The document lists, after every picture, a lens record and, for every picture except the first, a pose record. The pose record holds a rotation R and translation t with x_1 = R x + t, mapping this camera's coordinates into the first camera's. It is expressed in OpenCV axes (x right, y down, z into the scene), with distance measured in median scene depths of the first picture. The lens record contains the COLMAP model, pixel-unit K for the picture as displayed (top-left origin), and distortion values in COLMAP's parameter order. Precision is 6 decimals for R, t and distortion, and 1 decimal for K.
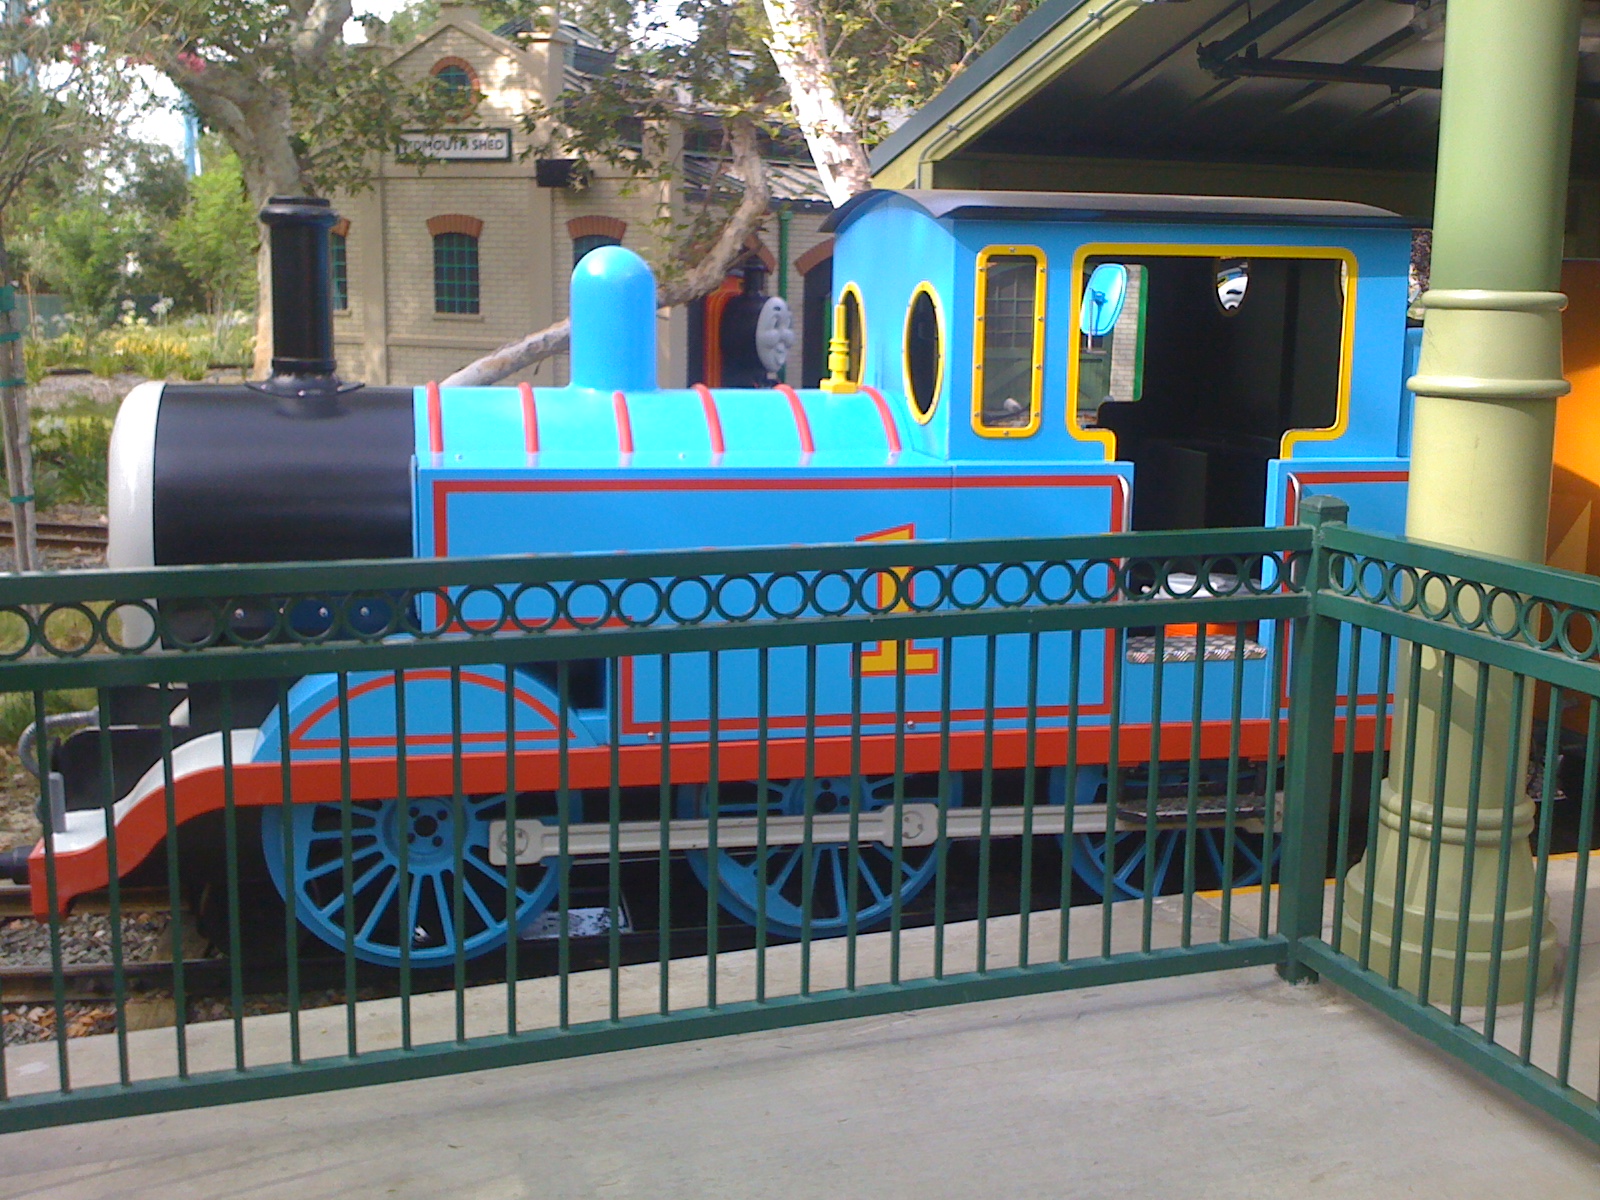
lens RADIAL K [[1841.9, 0, 800.0], [0, 1841.9, 600.0], [0, 0, 1]] dist [0.163204, -0.007172]
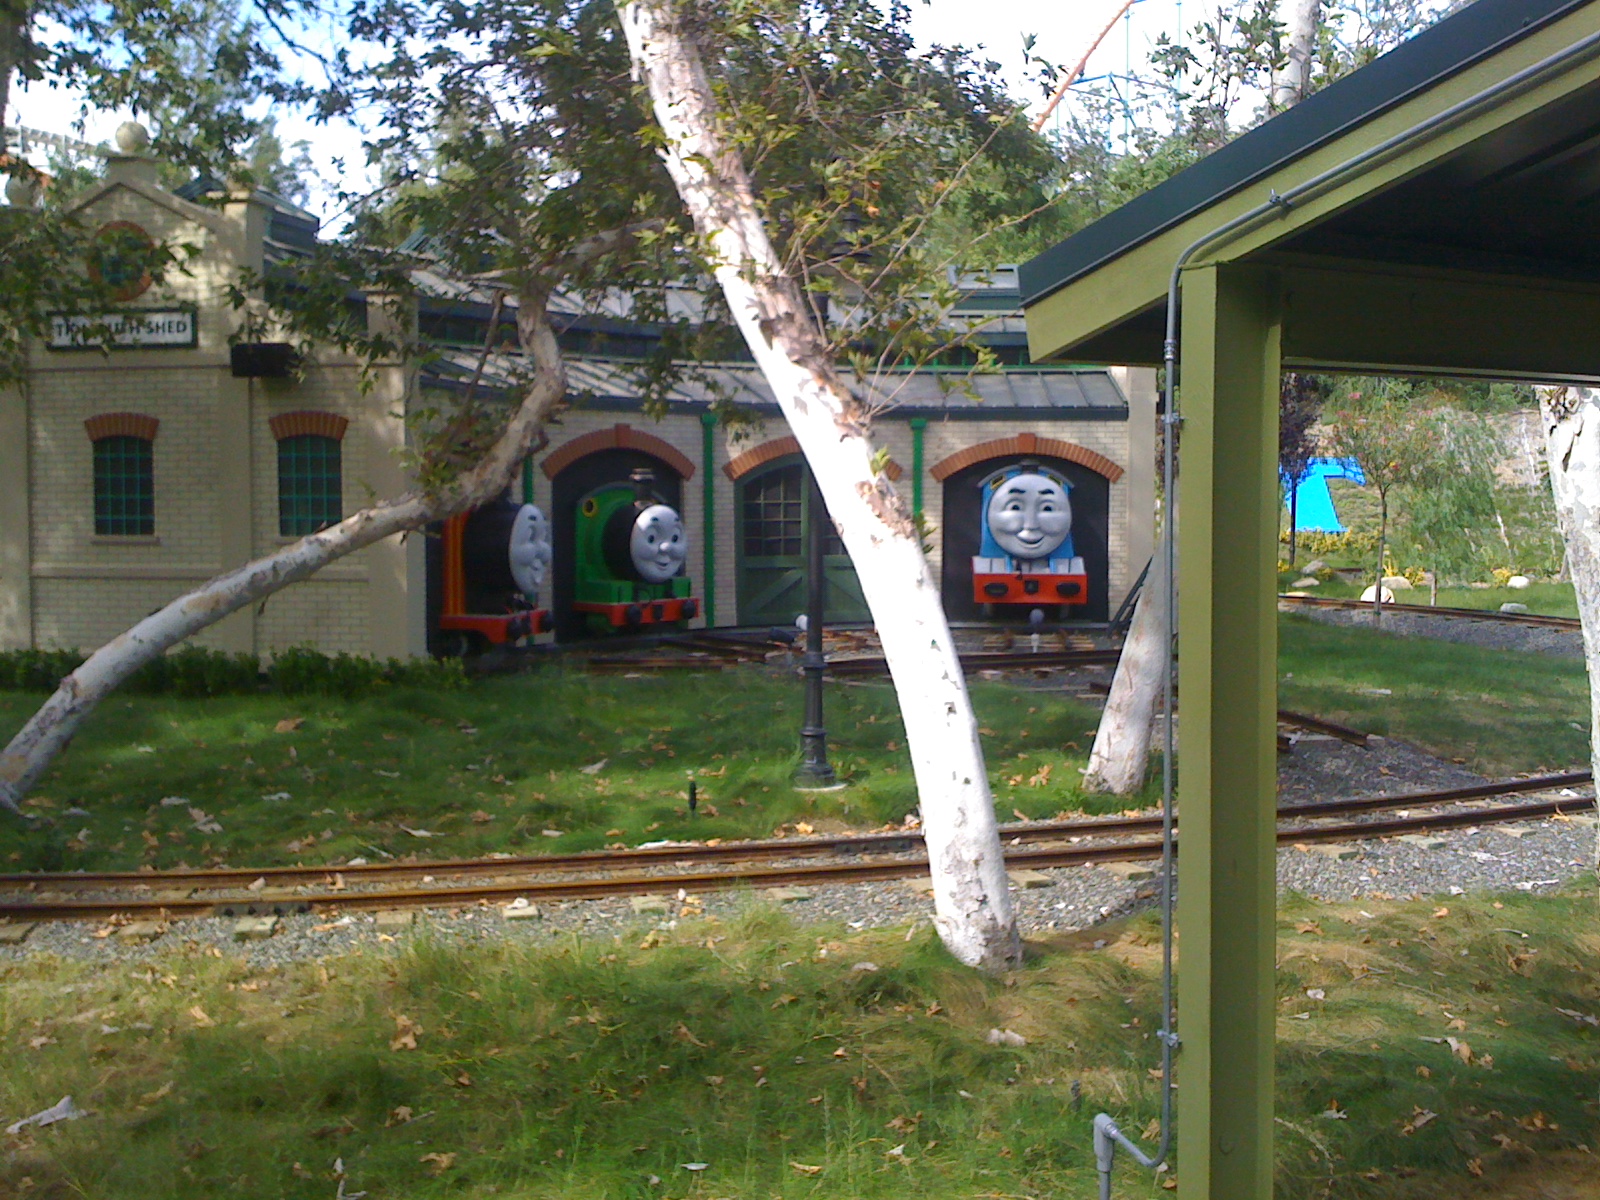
lens RADIAL K [[1794.3, 0, 800.0], [0, 1794.3, 600.0], [0, 0, 1]] dist [0.165754, -0.481228]
pose [[0.977862, -0.033150, 0.206607, -0.068172], [0.054862, 0.993448, -0.100261, -0.035568], [-0.201929, 0.109376, 0.973274, 0.204817]]
